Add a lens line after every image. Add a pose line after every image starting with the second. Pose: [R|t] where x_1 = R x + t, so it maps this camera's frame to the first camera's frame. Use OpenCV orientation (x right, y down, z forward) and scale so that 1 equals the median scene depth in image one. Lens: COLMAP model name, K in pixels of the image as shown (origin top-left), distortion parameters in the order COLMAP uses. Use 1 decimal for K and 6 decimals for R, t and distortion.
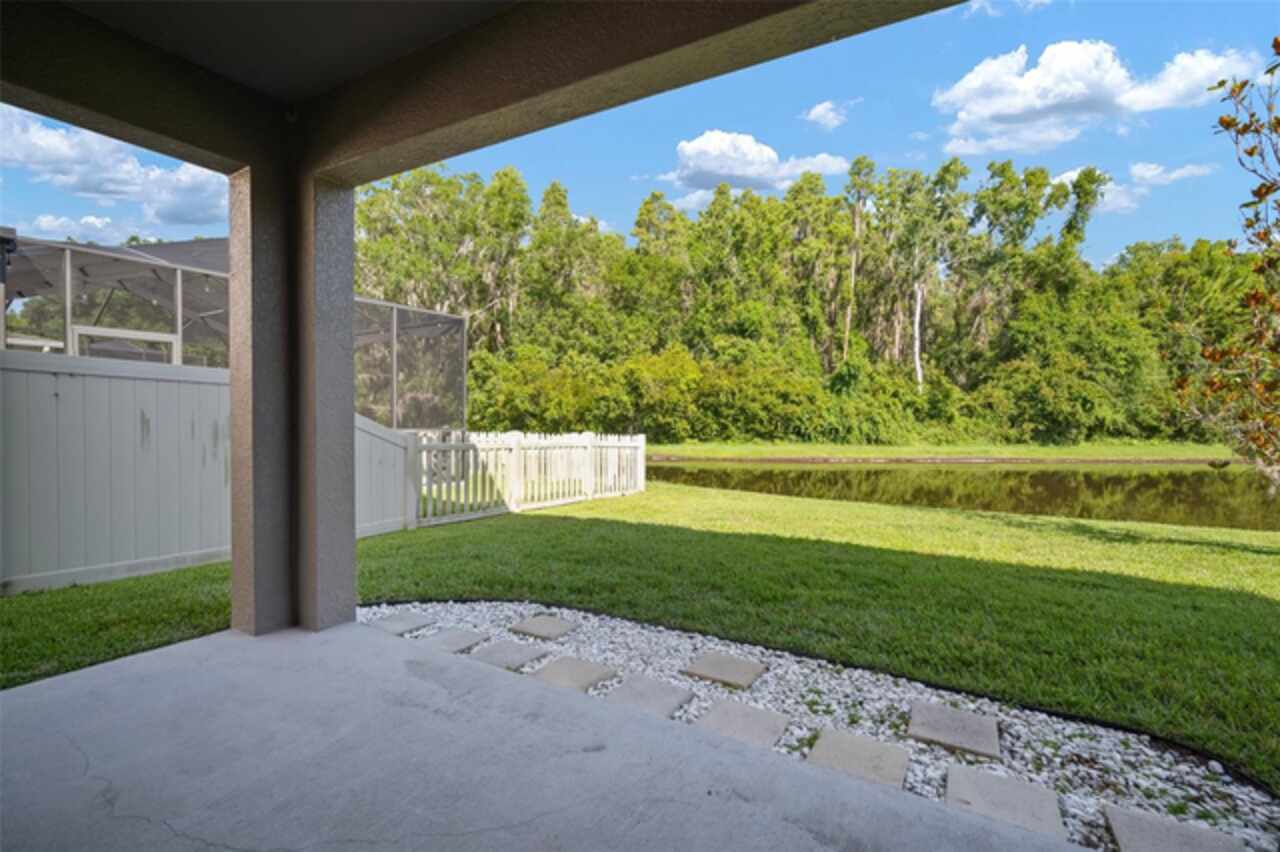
lens RADIAL K [[579.7, 0, 640.0], [0, 579.7, 426.0], [0, 0, 1]] dist [-0.005563, -0.000595]
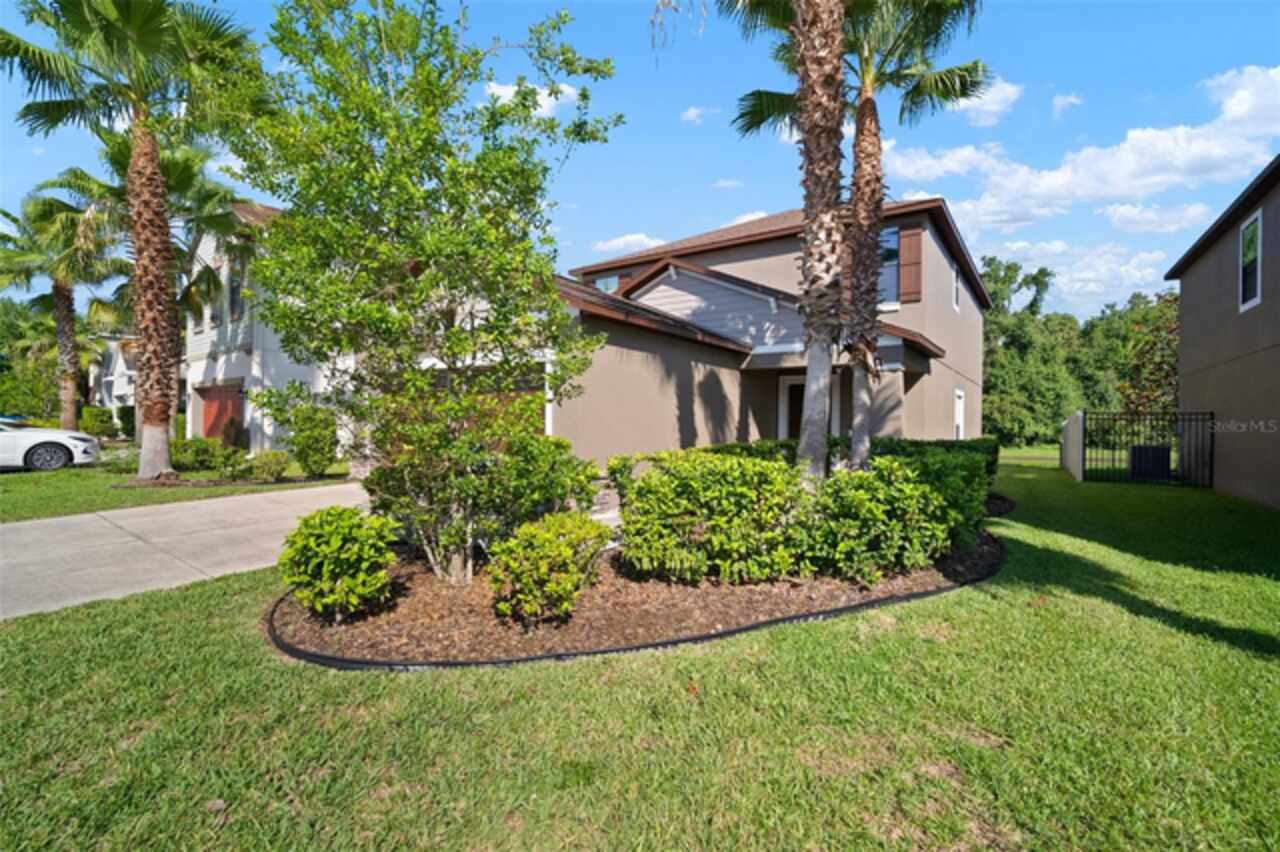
lens RADIAL K [[579.7, 0, 640.0], [0, 579.7, 426.0], [0, 0, 1]] dist [-0.005563, -0.000595]
pose [[0.994905, 0.008331, -0.100470, -0.132065], [-0.010557, 0.999710, -0.021644, 0.015375], [0.100261, 0.022594, 0.994705, -0.689296]]
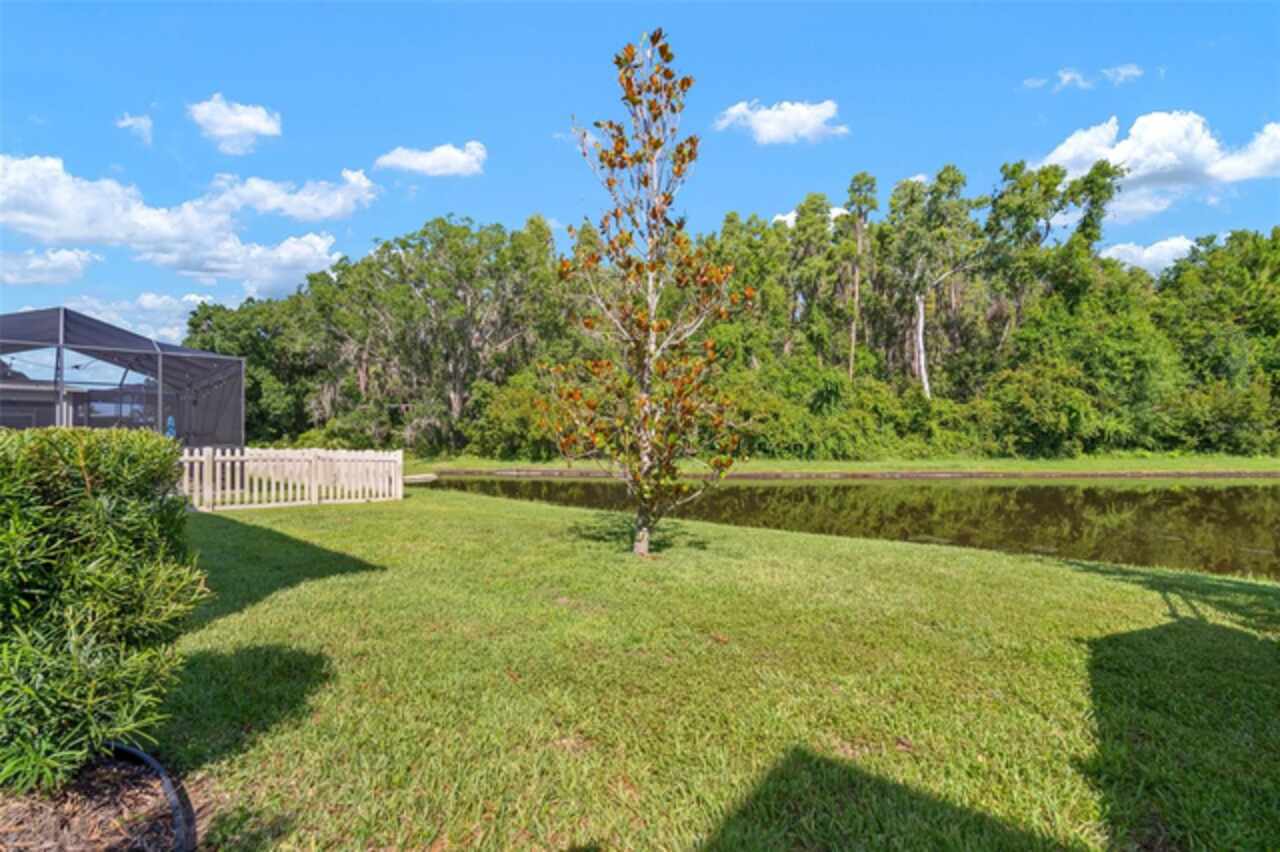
lens RADIAL K [[556.1, 0, 638.9], [0, 556.1, 427.8], [0, 0, 1]] dist [-0.003678, 0.000302]
pose [[0.983208, -0.020863, -0.181294, 0.226768], [0.014808, 0.999288, -0.034693, 0.004602], [0.181889, 0.031426, 0.982817, -0.003983]]
